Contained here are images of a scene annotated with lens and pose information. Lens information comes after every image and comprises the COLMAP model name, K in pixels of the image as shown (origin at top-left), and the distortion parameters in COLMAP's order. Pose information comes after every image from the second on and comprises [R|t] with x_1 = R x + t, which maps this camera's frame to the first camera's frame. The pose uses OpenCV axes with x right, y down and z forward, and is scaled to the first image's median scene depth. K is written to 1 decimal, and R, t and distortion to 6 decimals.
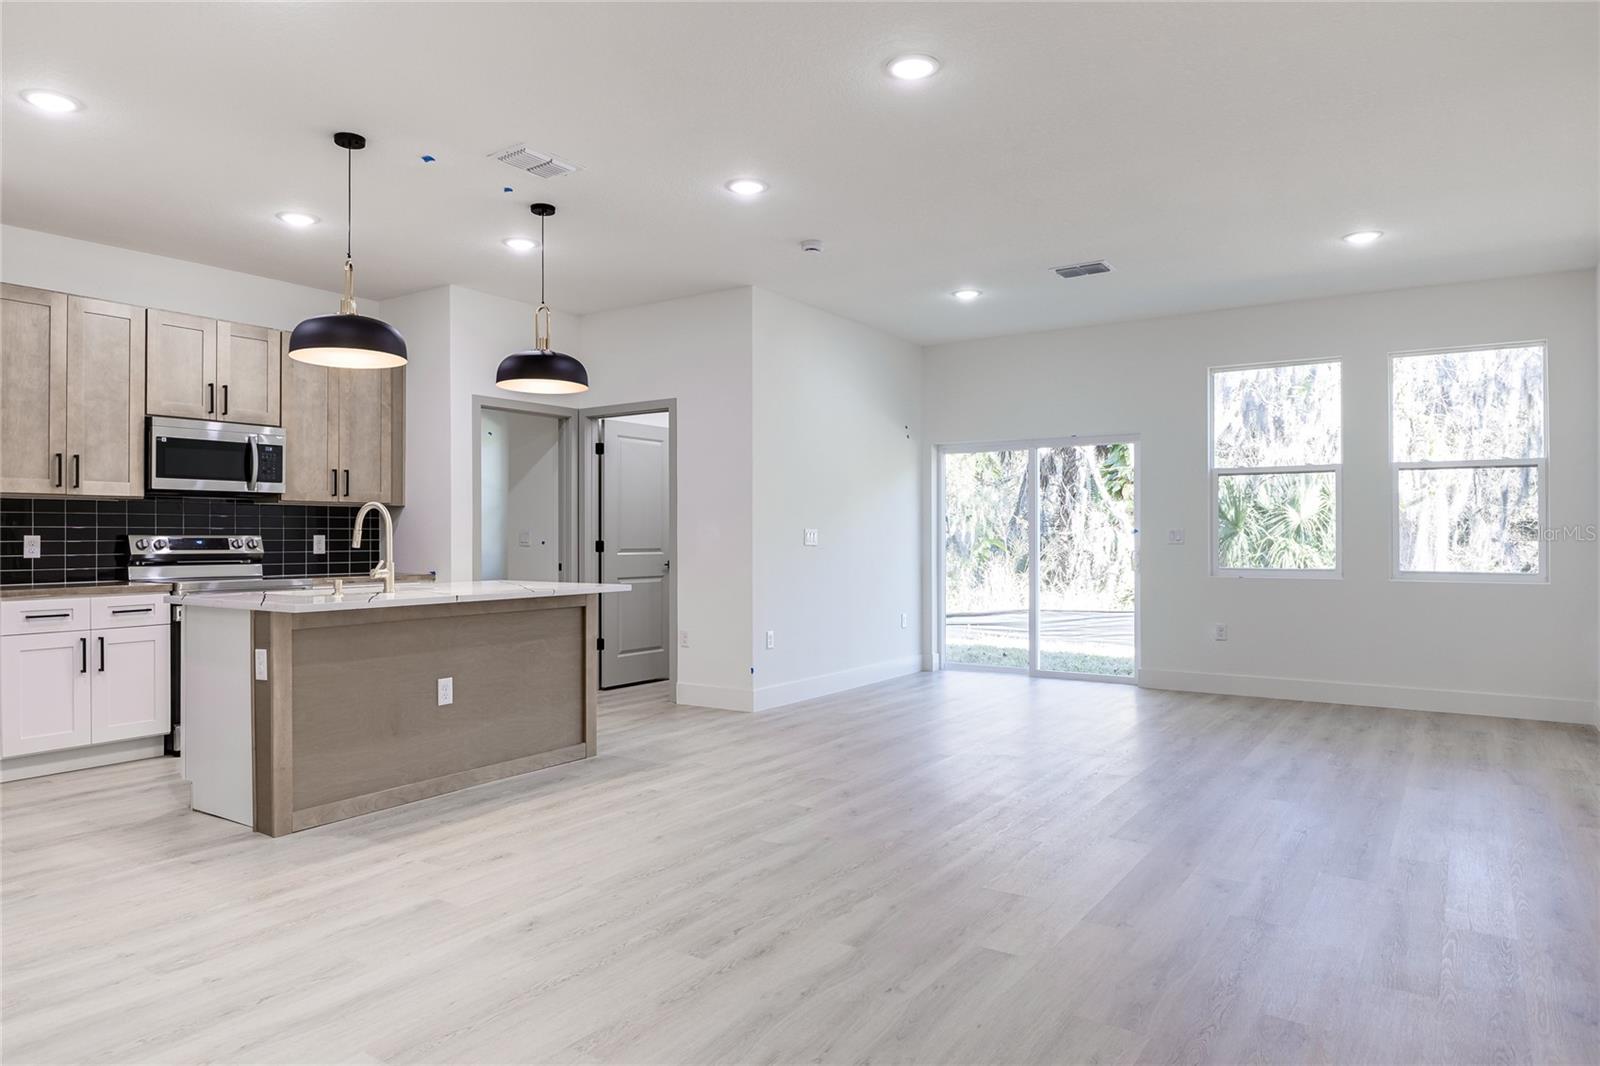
lens RADIAL K [[1002.3, 0, 800.0], [0, 1002.3, 533.0], [0, 0, 1]] dist [0.002766, -0.020272]
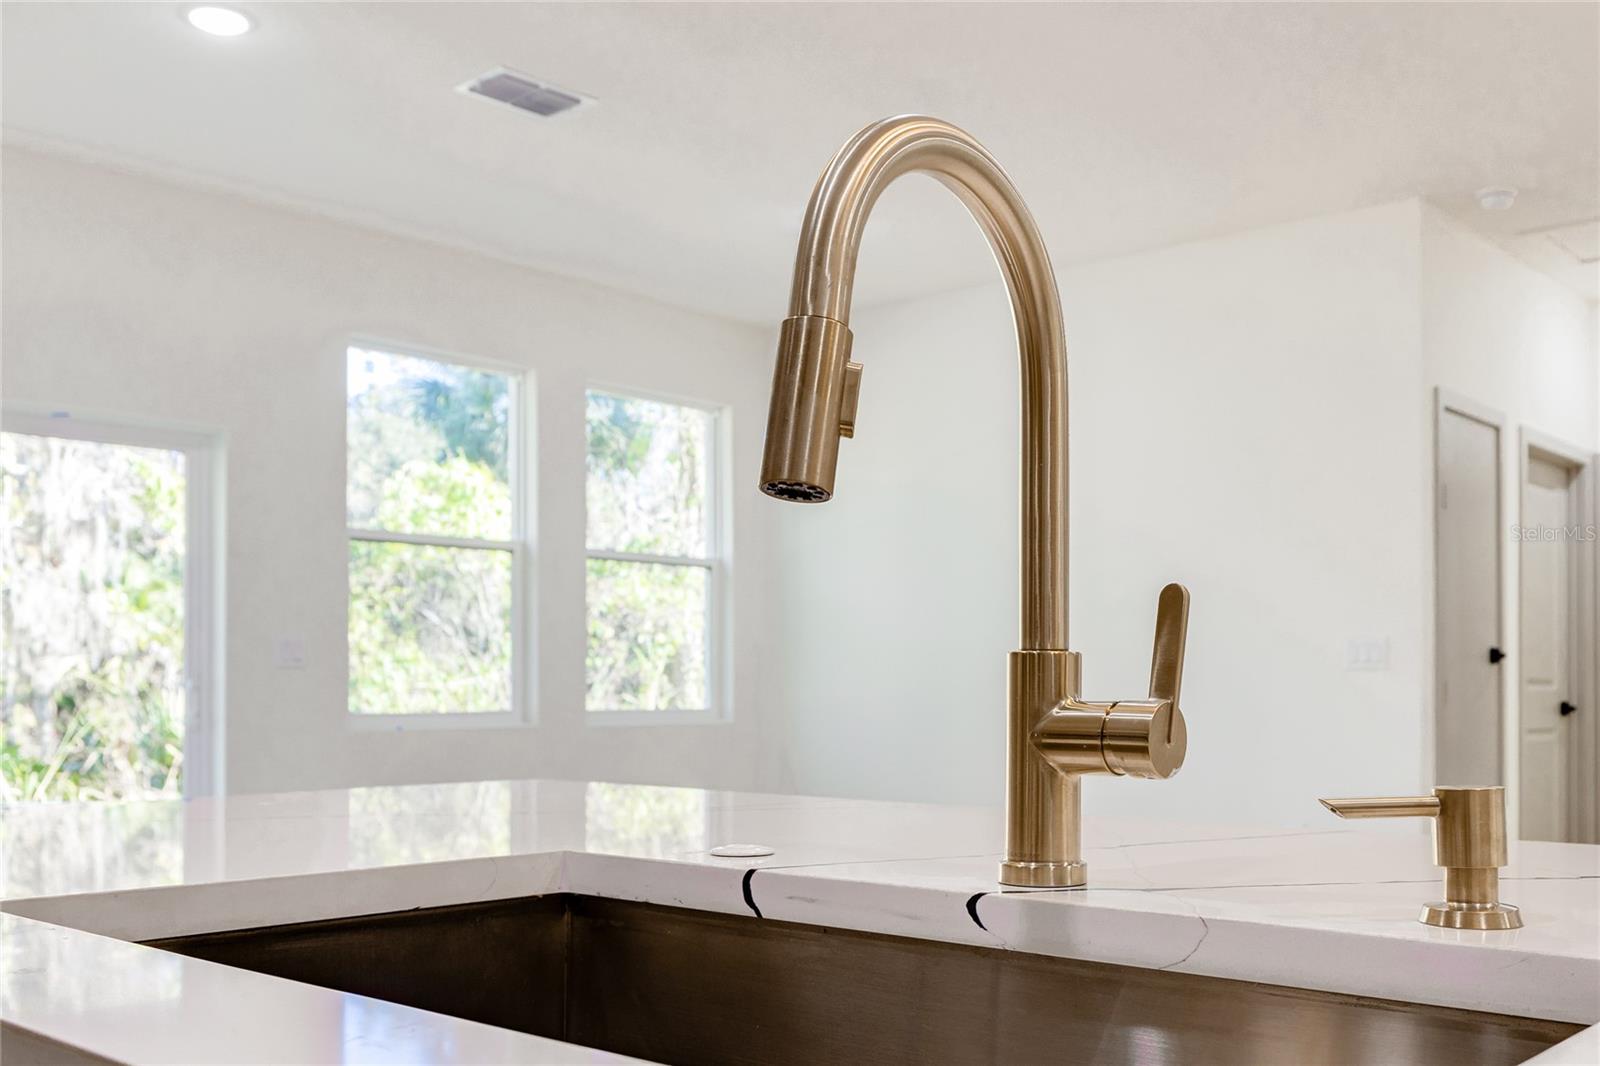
lens RADIAL K [[1560.4, 0, 922.3], [0, 1560.4, 687.1], [0, 0, 1]] dist [-0.000248, -0.014231]
pose [[0.105793, 0.002212, 0.994386, -0.489534], [-0.004677, 0.999988, -0.001727, 0.026008], [-0.994377, -0.004468, 0.105802, 0.794216]]
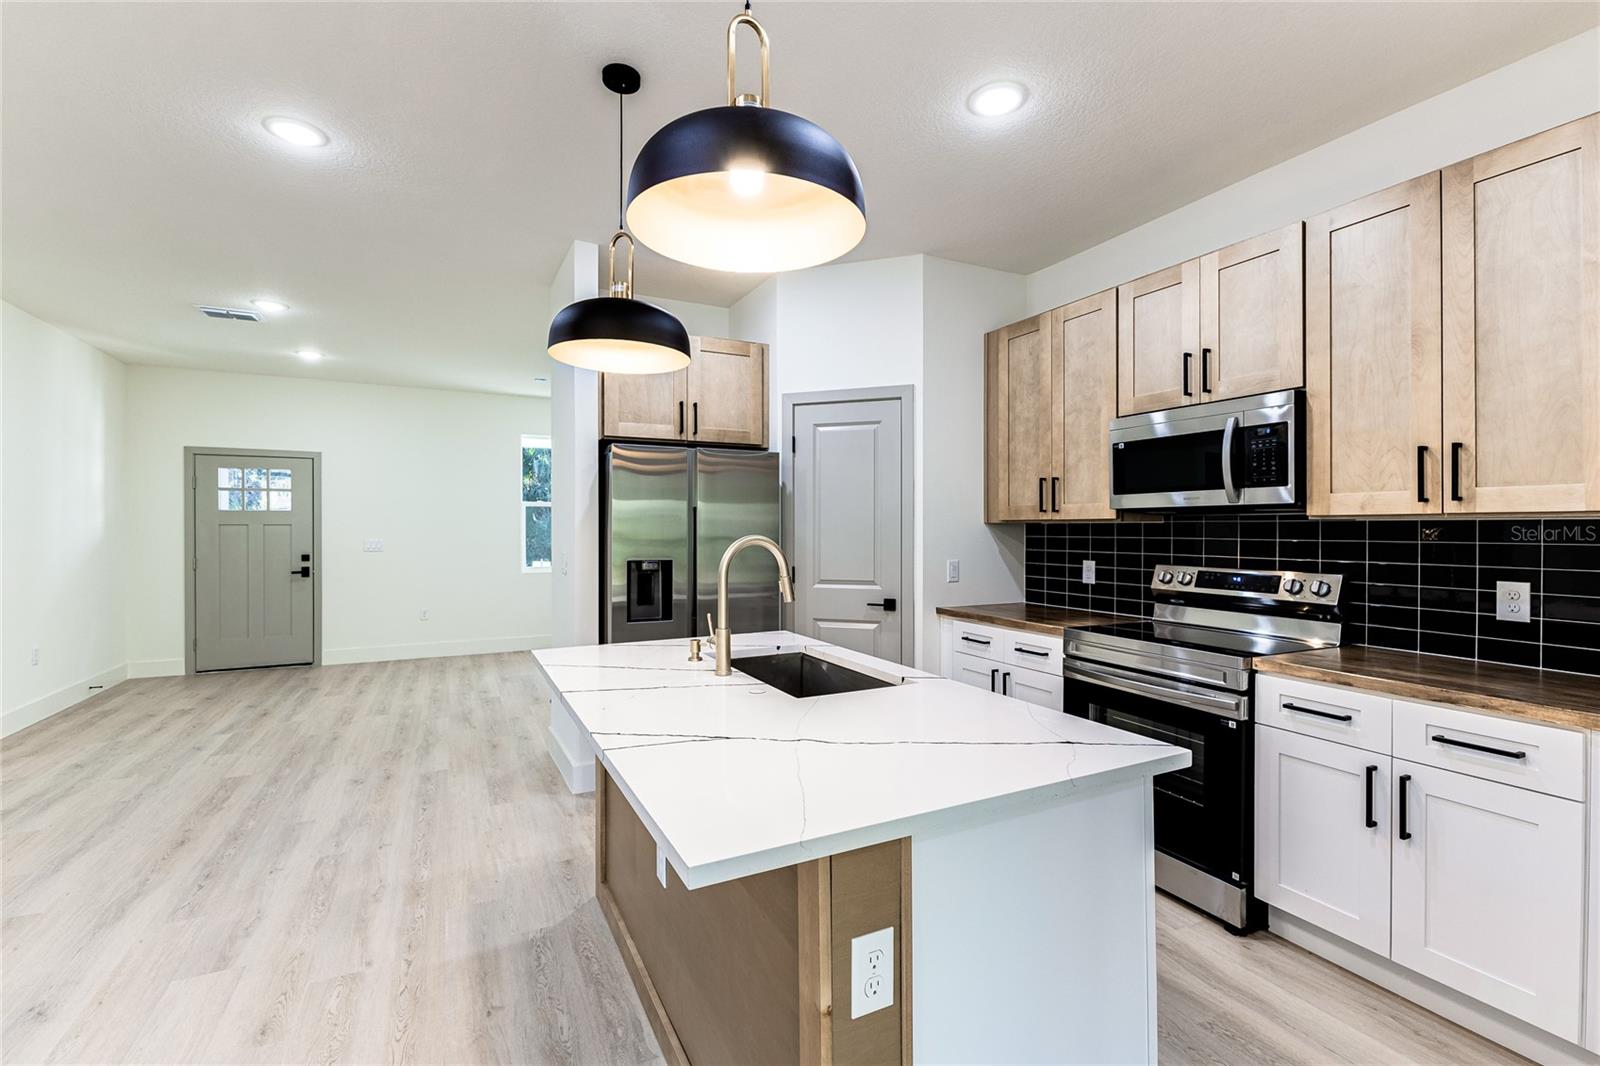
lens RADIAL K [[697.3, 0, 800.0], [0, 697.3, 533.0], [0, 0, 1]] dist [0.006948, -0.005330]
pose [[-0.493478, 0.009842, -0.869702, -0.031651], [0.006053, 0.999951, 0.007881, -0.029627], [0.869737, -0.001376, -0.493514, 1.013455]]
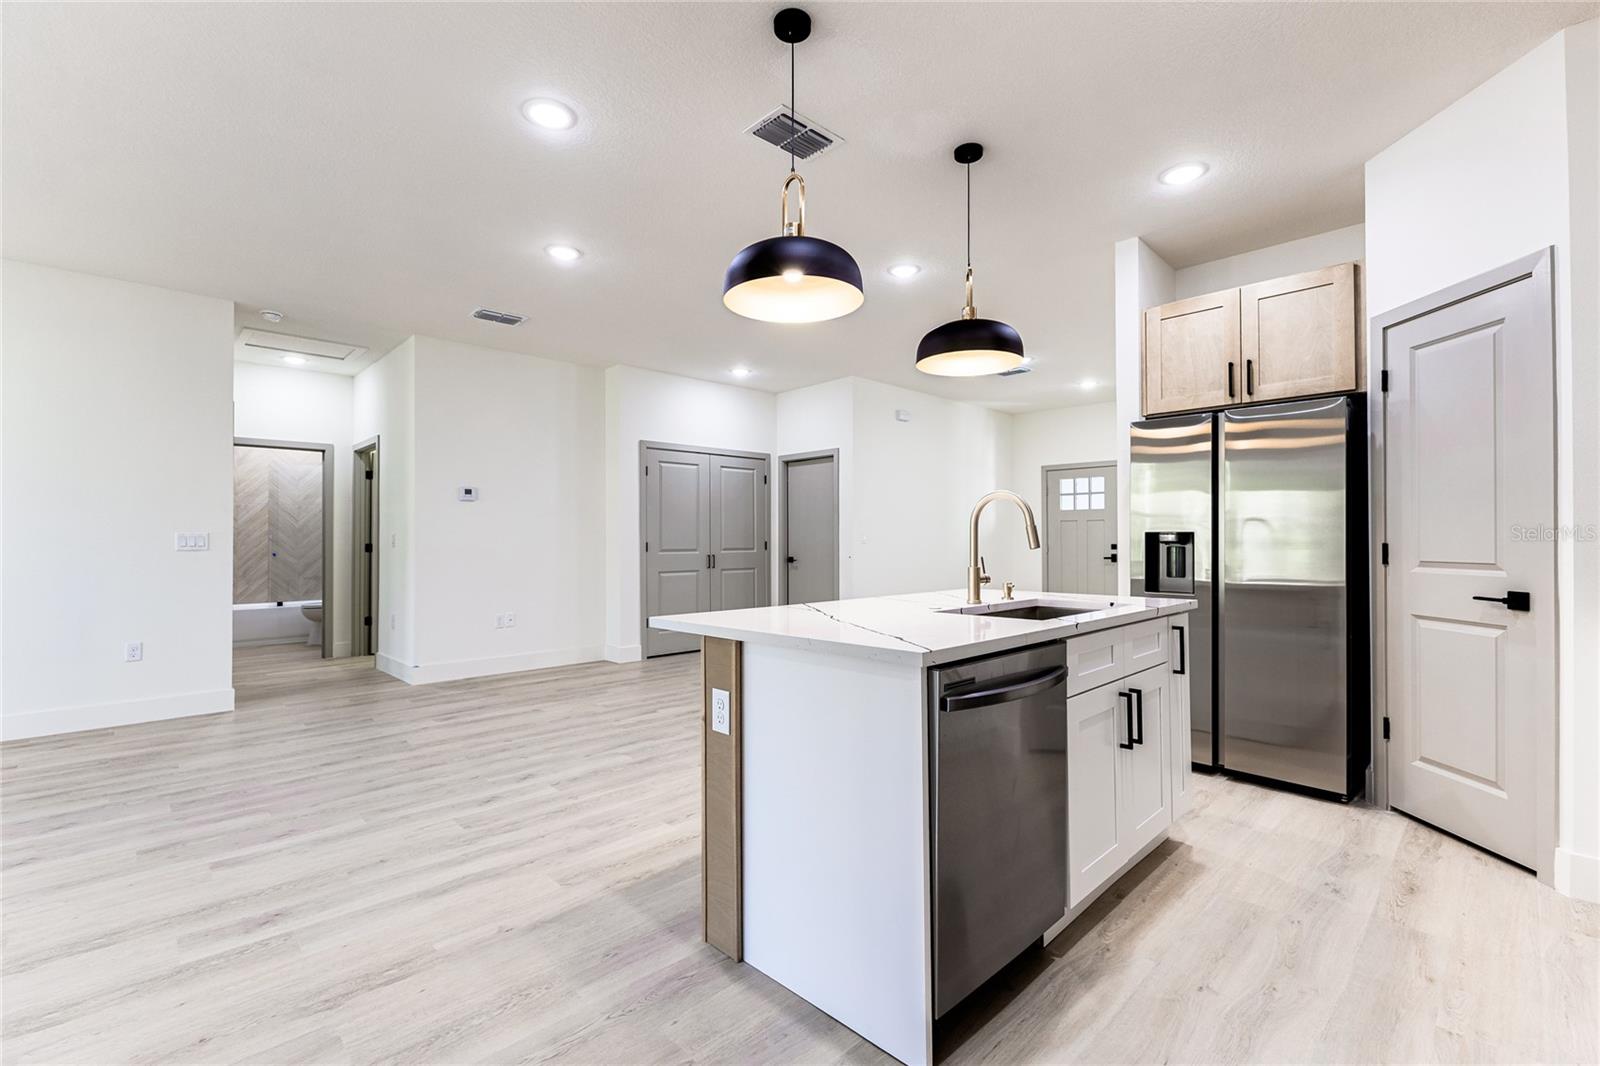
lens RADIAL K [[697.3, 0, 800.0], [0, 697.3, 533.0], [0, 0, 1]] dist [0.006948, -0.005330]
pose [[-0.978225, 0.007811, 0.207401, -0.311493], [0.004808, 0.999876, -0.014980, 0.007286], [-0.207492, -0.013657, -0.978141, 1.265042]]
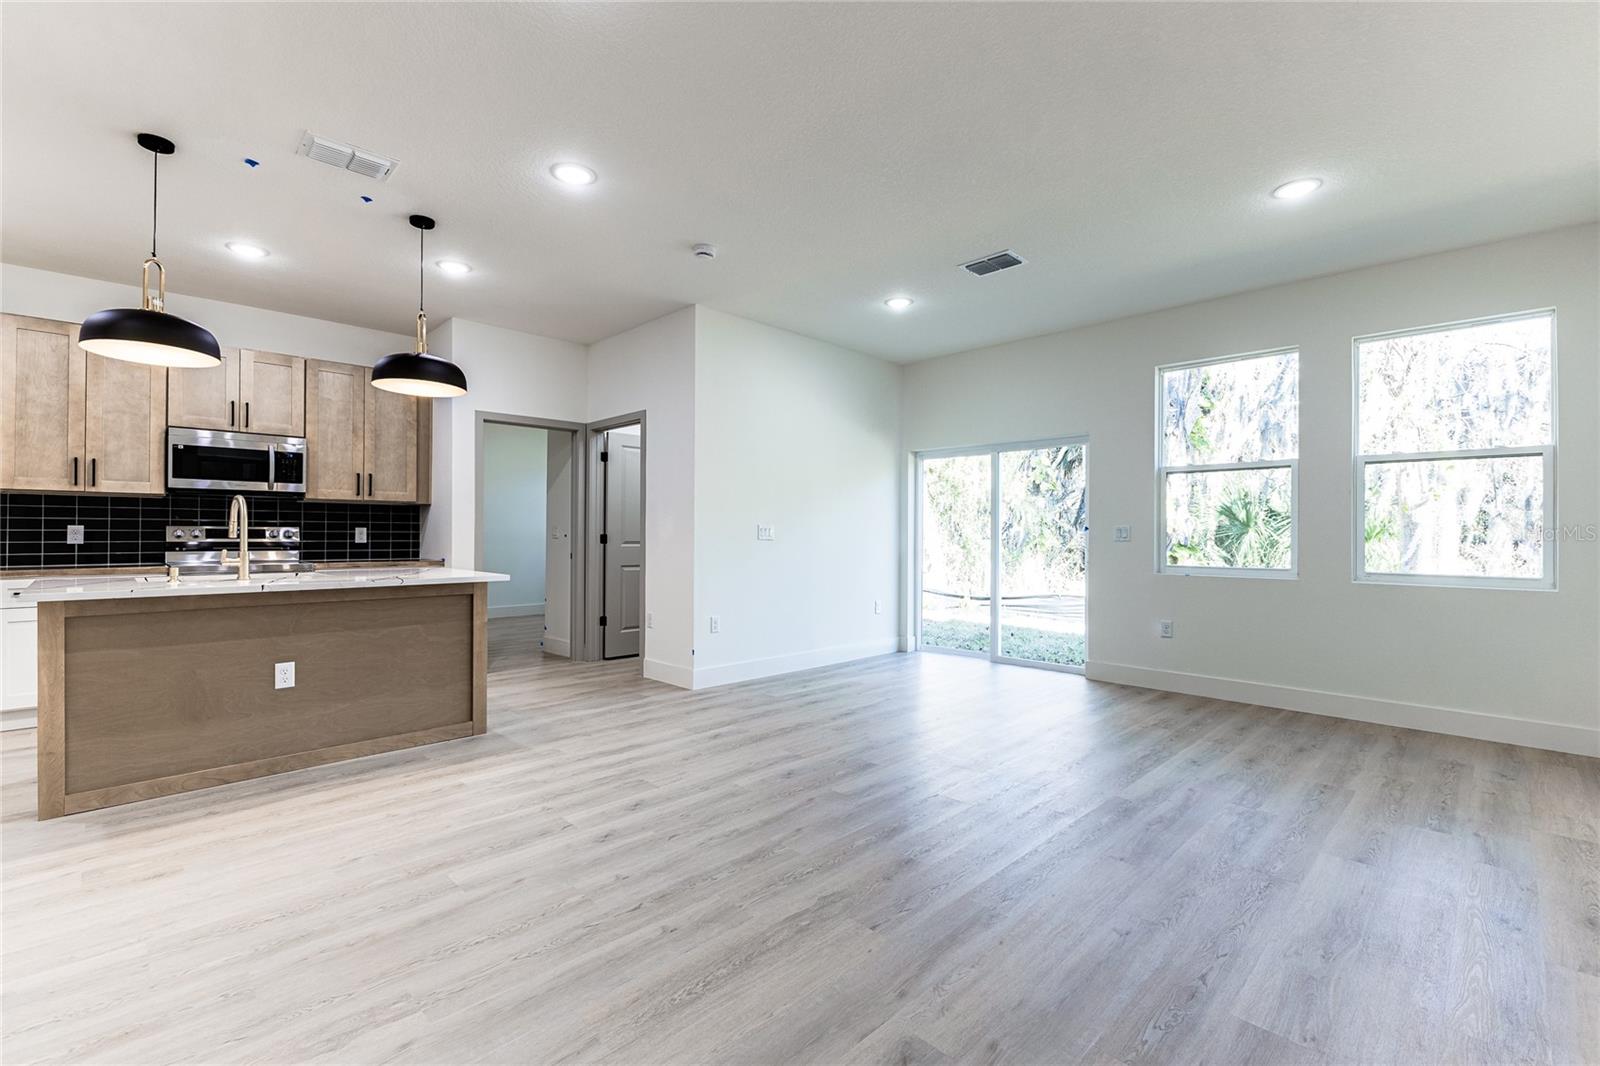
lens RADIAL K [[697.3, 0, 800.0], [0, 697.3, 533.0], [0, 0, 1]] dist [0.006948, -0.005330]
pose [[0.980411, 0.006902, -0.196844, 0.252457], [-0.006326, 0.999974, 0.003559, 0.002671], [0.196863, -0.002244, 0.980428, 0.309853]]
